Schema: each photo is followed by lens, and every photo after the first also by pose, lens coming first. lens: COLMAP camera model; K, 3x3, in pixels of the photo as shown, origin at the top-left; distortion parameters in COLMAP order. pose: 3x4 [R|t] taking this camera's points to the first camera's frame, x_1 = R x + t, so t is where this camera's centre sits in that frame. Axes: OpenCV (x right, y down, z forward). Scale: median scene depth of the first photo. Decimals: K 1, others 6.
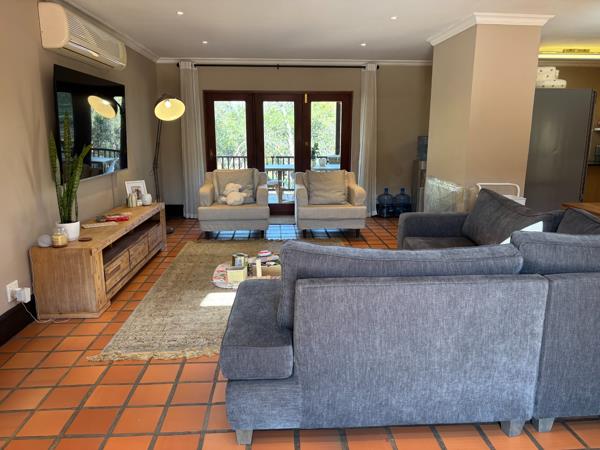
lens RADIAL K [[448.5, 0, 297.4], [0, 448.5, 224.0], [0, 0, 1]] dist [0.053362, -0.063500]
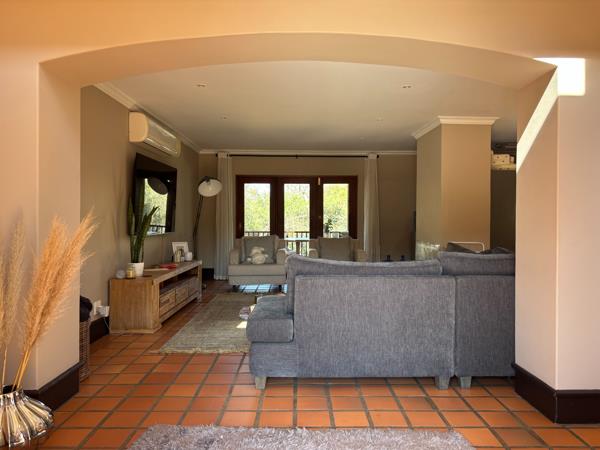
lens RADIAL K [[442.1, 0, 300.0], [0, 442.1, 225.0], [0, 0, 1]] dist [0.047889, -0.059479]
pose [[0.998960, 0.004601, -0.045354, 0.037644], [-0.013067, 0.982050, -0.188168, 0.108625], [0.043674, 0.188565, 0.981089, -0.260312]]
